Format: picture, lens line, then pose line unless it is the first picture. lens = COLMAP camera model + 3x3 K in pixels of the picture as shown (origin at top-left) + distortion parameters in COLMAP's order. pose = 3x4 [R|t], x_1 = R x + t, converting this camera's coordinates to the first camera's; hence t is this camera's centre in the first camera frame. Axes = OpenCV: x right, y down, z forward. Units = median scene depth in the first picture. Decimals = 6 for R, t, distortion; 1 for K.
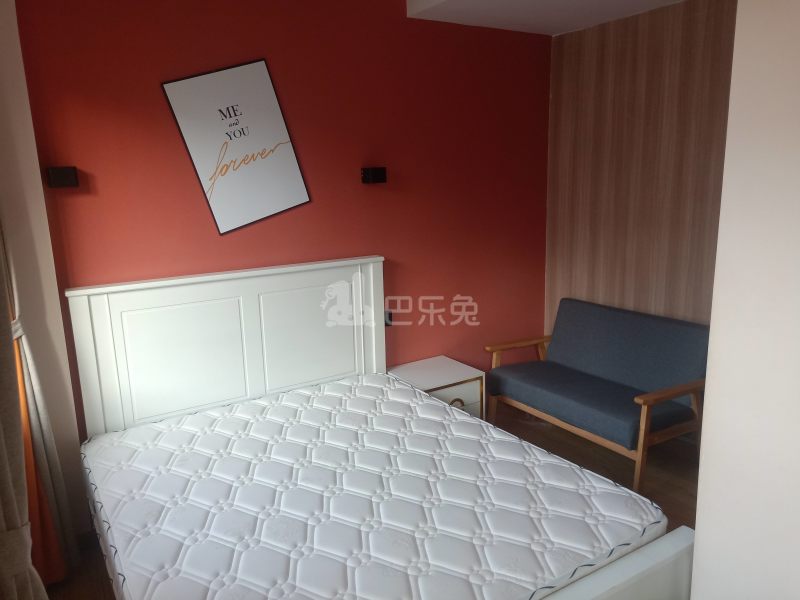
lens RADIAL K [[608.9, 0, 400.8], [0, 608.9, 303.1], [0, 0, 1]] dist [0.014471, -0.001817]
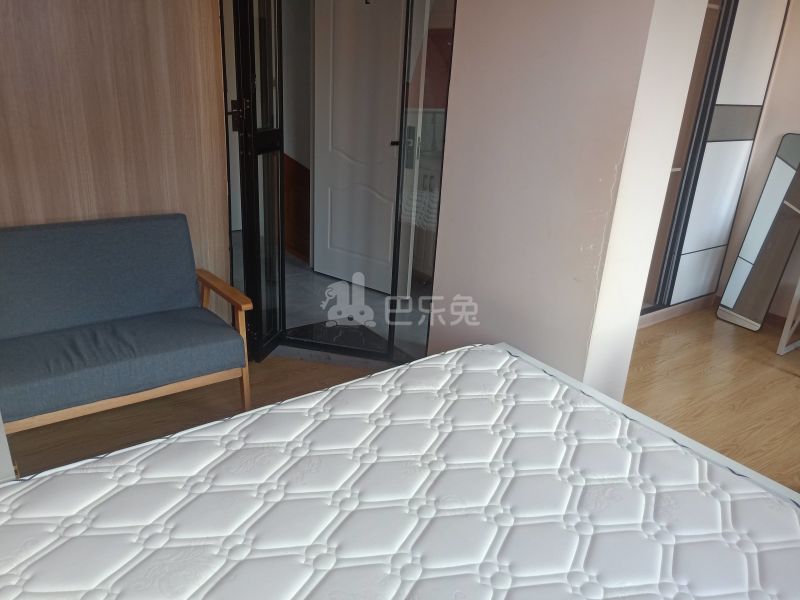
lens RADIAL K [[608.9, 0, 401.2], [0, 608.9, 300.1], [0, 0, 1]] dist [0.014471, -0.001817]
pose [[-0.076566, -0.319442, 0.944508, -0.405563], [0.154650, 0.932019, 0.327755, -0.087784], [-0.984998, 0.171163, -0.021960, 0.793807]]
